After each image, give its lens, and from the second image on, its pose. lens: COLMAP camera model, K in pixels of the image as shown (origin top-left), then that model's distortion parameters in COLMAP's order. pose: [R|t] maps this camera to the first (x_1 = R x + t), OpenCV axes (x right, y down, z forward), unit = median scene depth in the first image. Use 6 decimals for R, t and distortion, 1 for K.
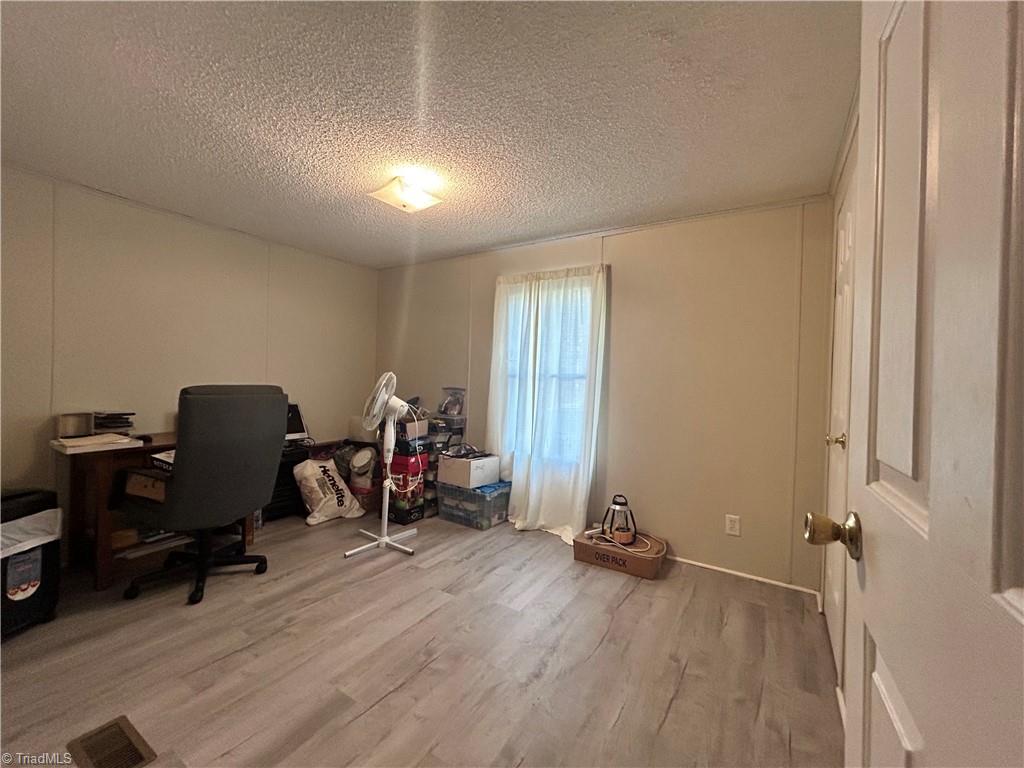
lens RADIAL K [[416.3, 0, 507.1], [0, 416.3, 381.5], [0, 0, 1]] dist [-0.002784, 0.001219]
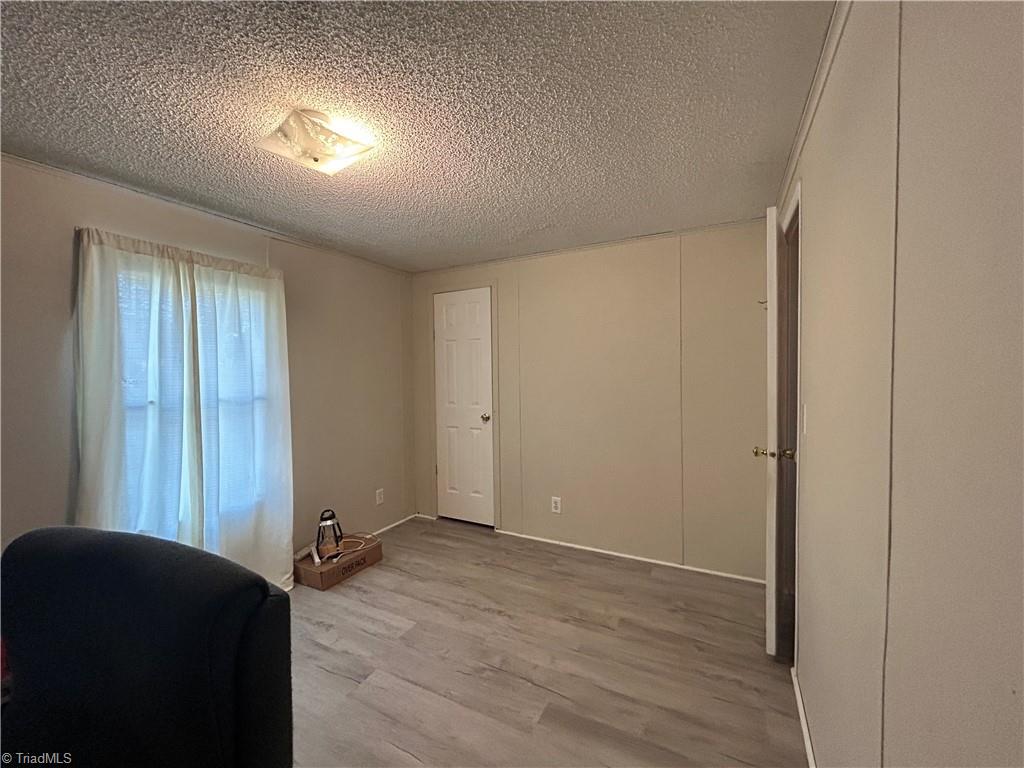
lens RADIAL K [[416.3, 0, 508.5], [0, 416.3, 383.4], [0, 0, 1]] dist [-0.002784, 0.001219]
pose [[-0.080834, -0.055078, 0.995205, -0.928905], [0.018391, 0.998220, 0.056738, -0.106514], [-0.996558, 0.022889, -0.079677, 0.764438]]
